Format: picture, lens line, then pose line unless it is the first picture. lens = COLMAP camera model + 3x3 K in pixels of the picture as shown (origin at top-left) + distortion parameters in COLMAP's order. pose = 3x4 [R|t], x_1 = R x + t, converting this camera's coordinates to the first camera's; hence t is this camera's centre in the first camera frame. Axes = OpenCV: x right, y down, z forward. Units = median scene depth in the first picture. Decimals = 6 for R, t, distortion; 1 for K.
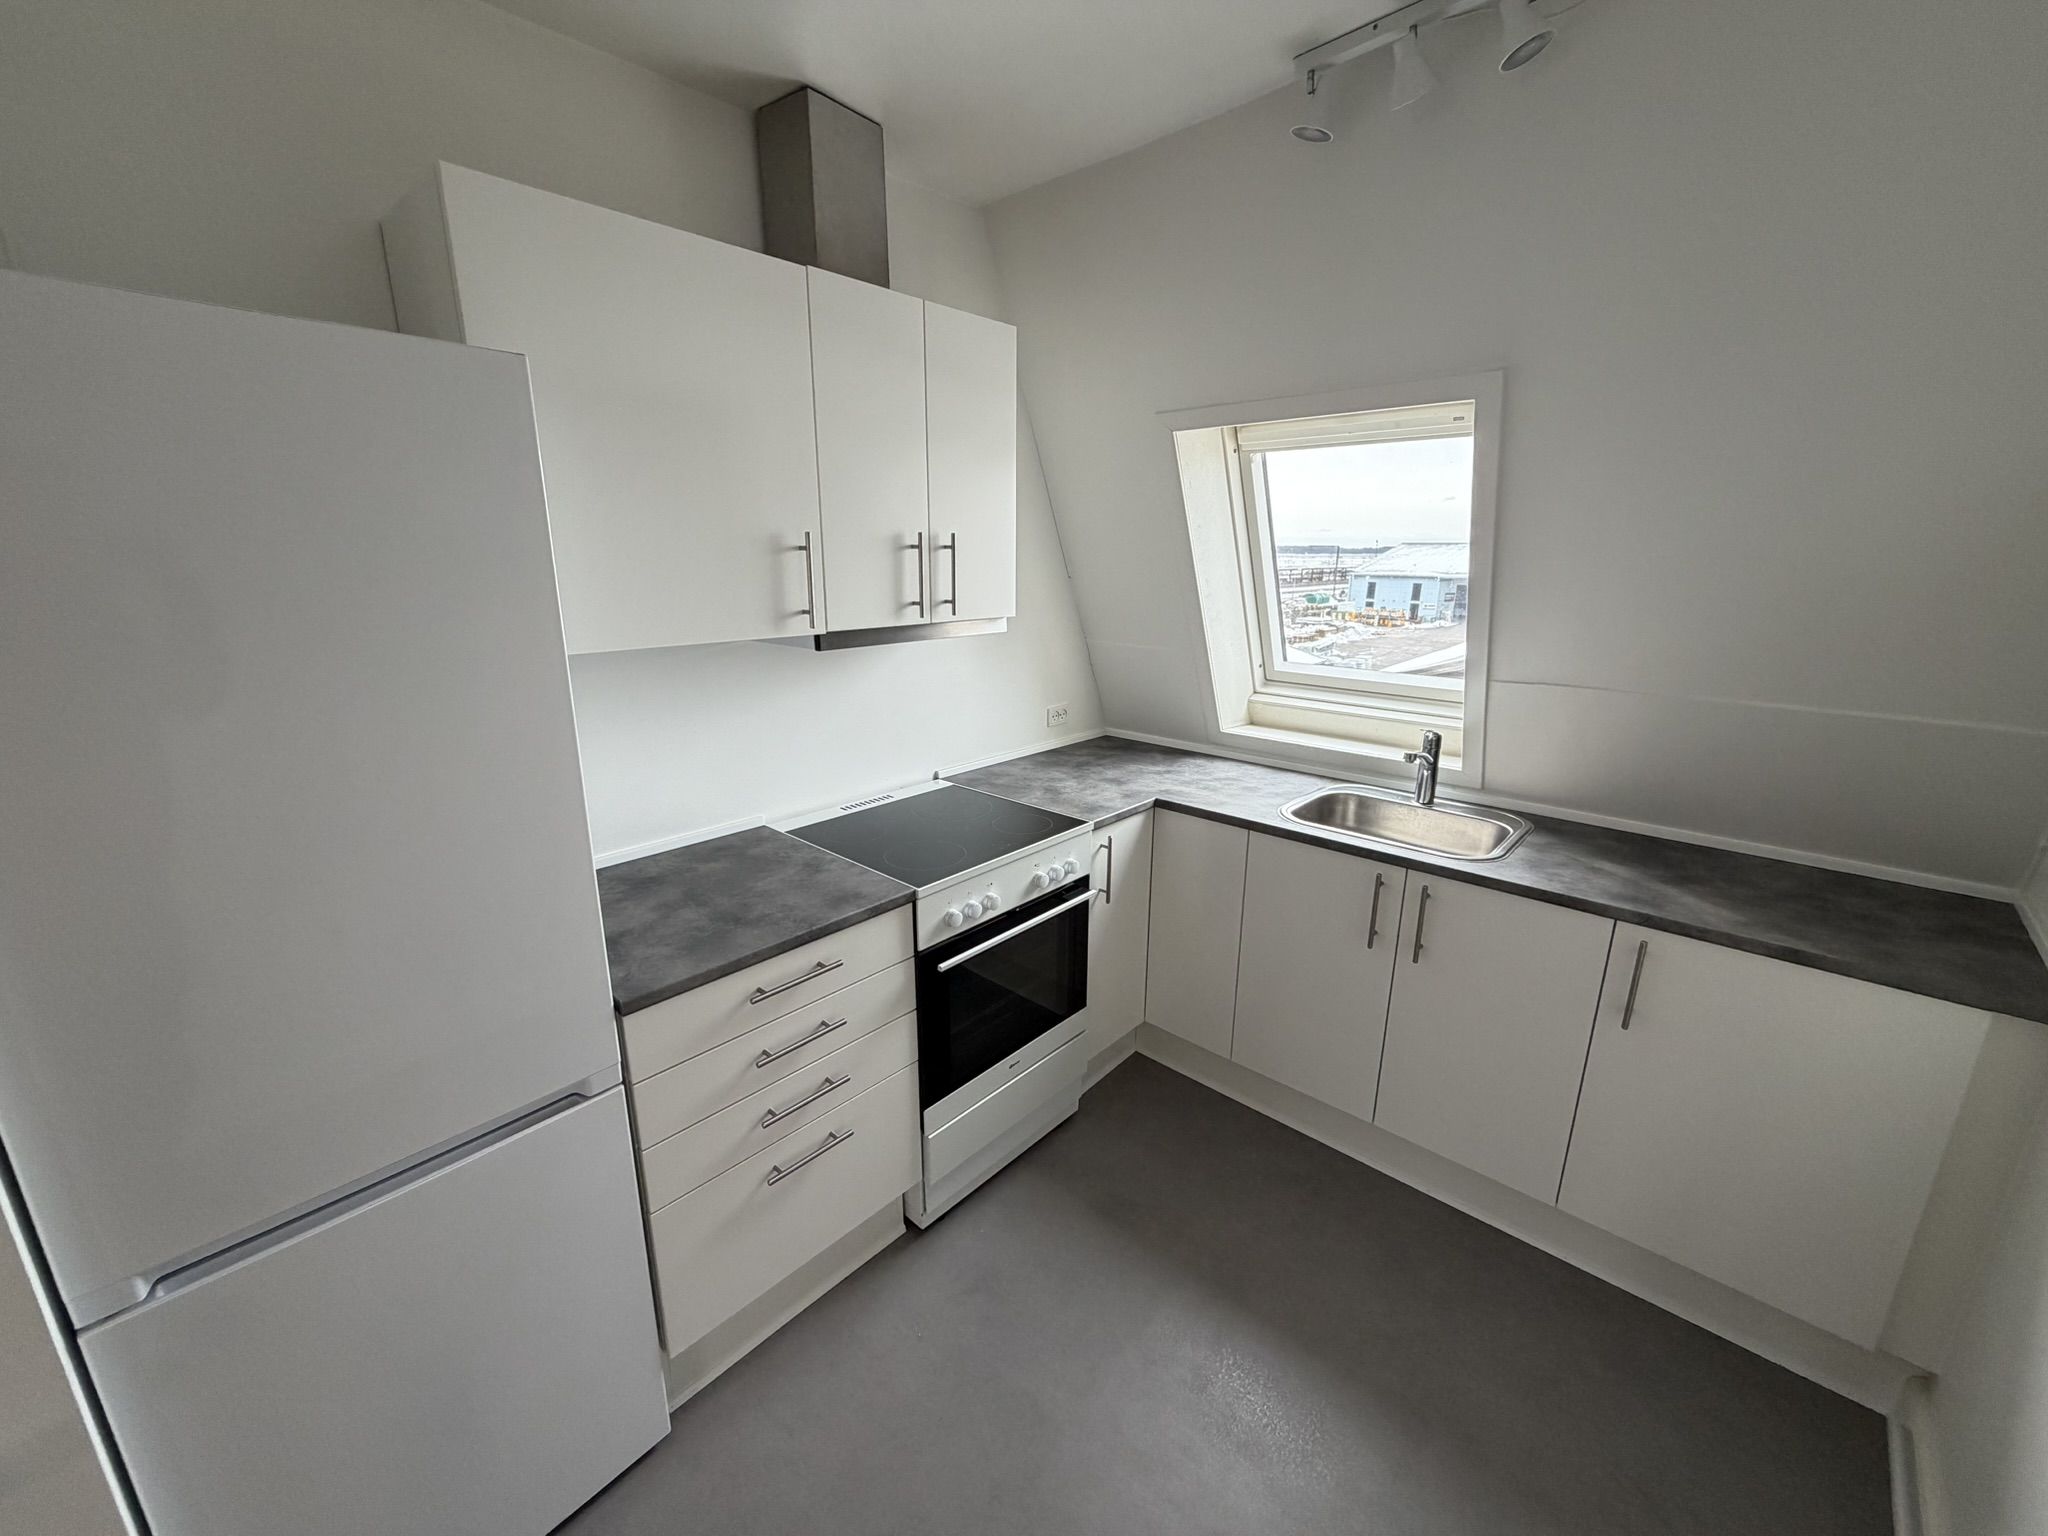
lens RADIAL K [[815.6, 0, 1016.8], [0, 815.6, 769.7], [0, 0, 1]] dist [0.006773, -0.000076]
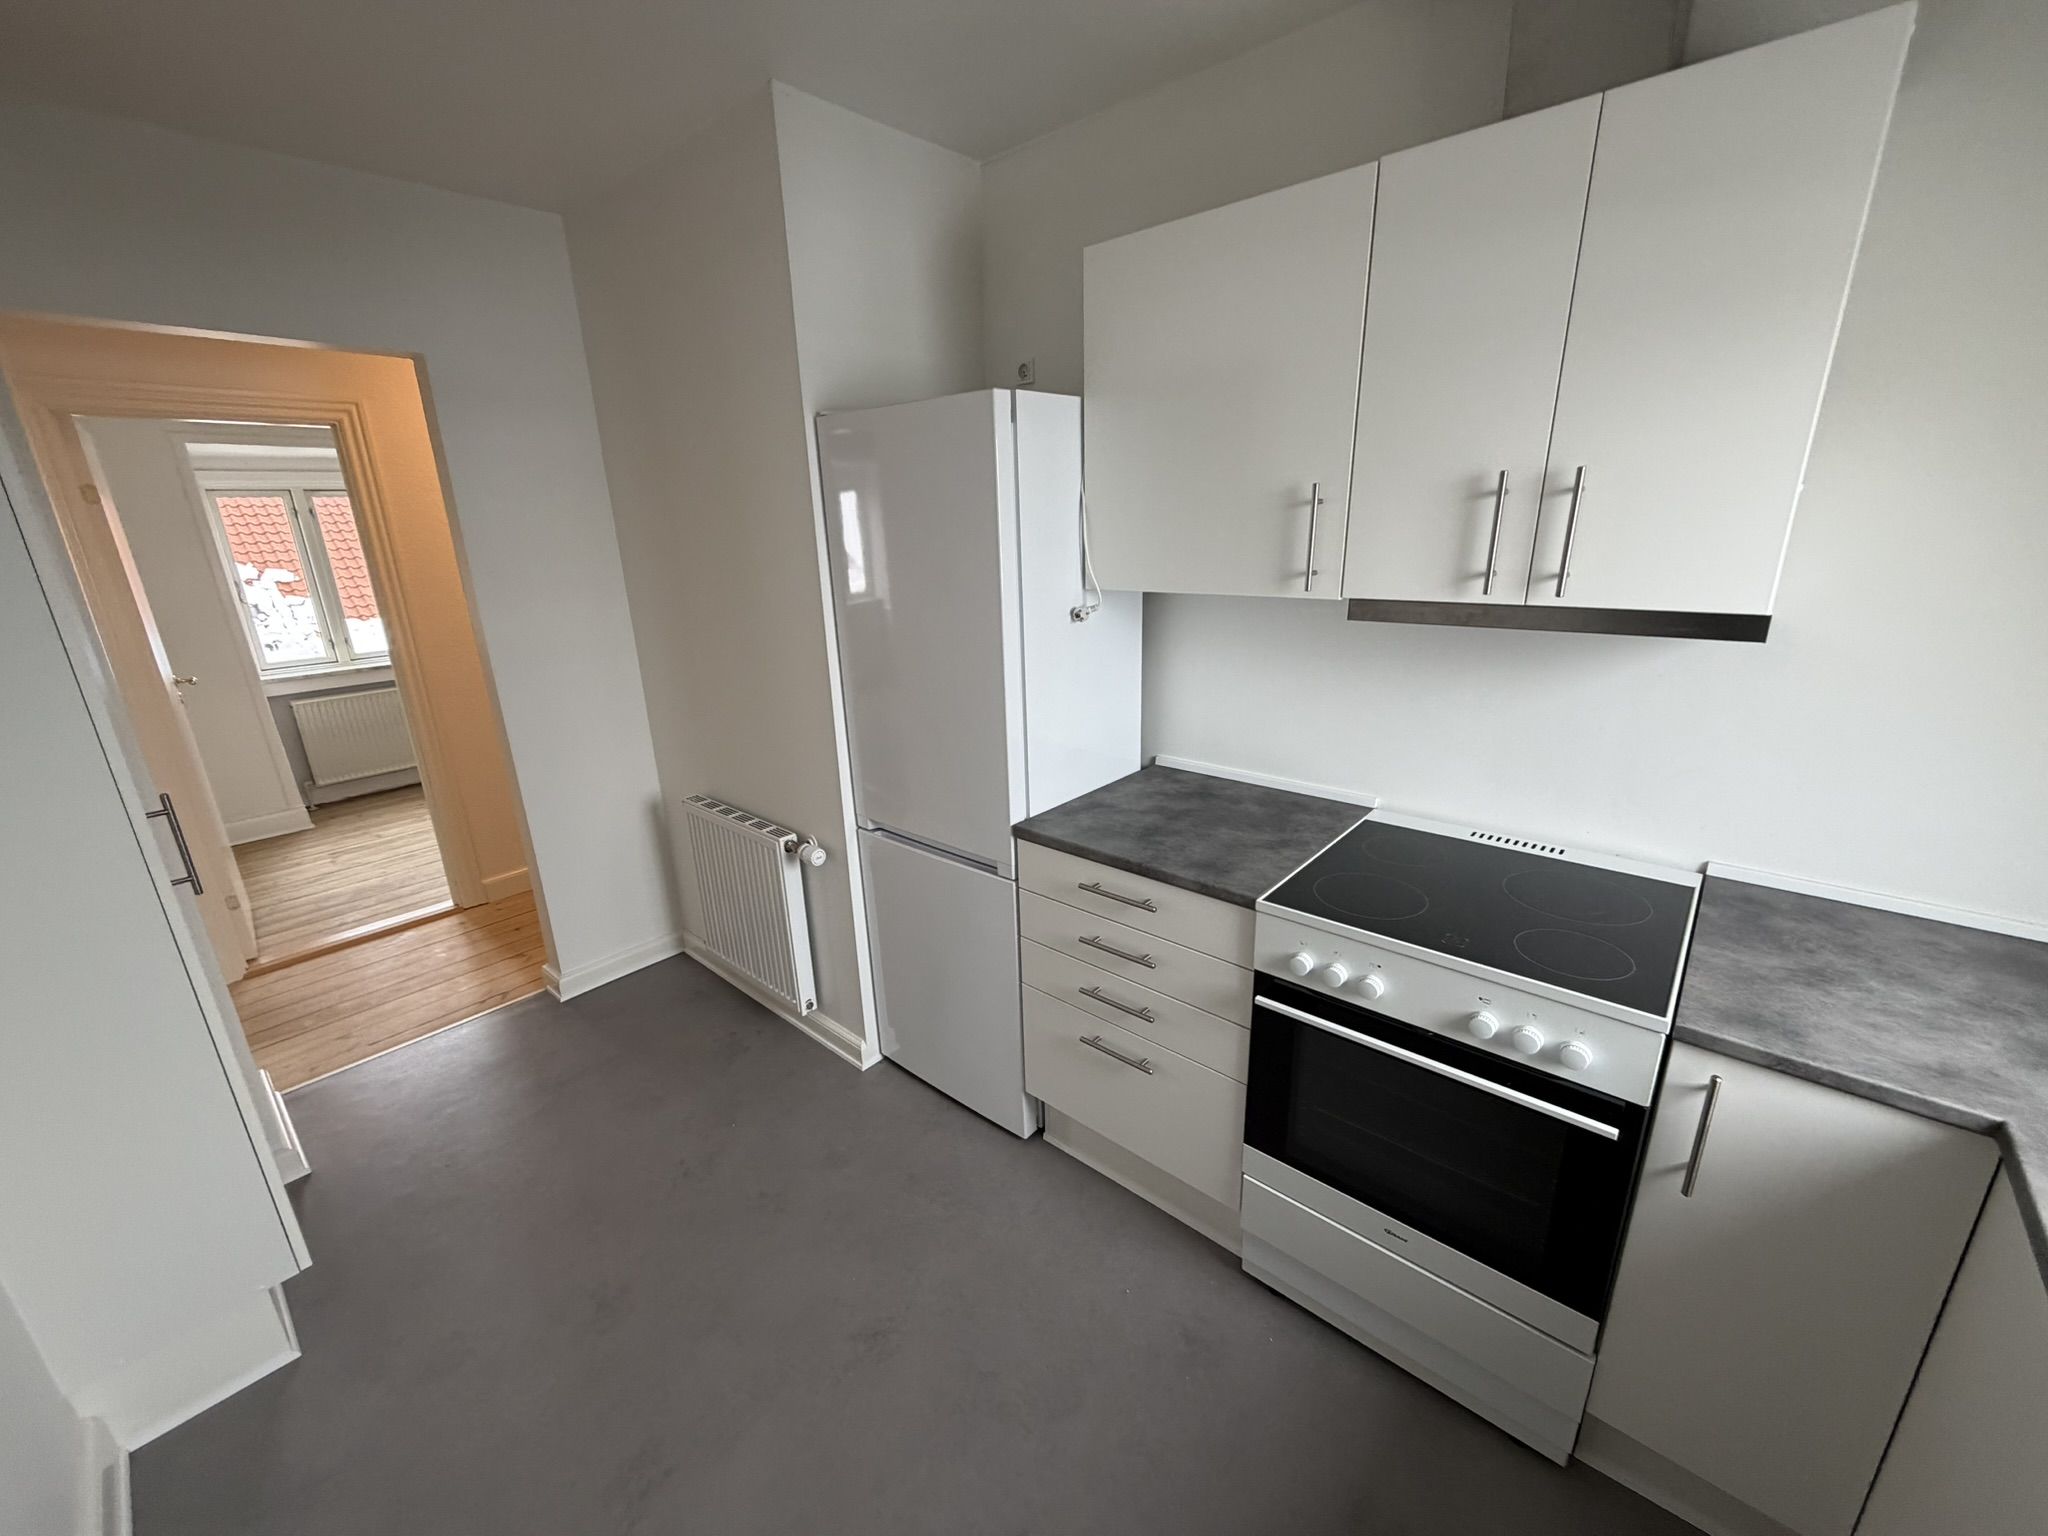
lens RADIAL K [[815.6, 0, 1020.4], [0, 815.6, 767.5], [0, 0, 1]] dist [0.006773, -0.000076]
pose [[0.028330, 0.292172, -0.955946, 0.573912], [-0.233704, 0.931761, 0.277855, -0.144476], [0.971895, 0.215537, 0.094678, 0.555530]]
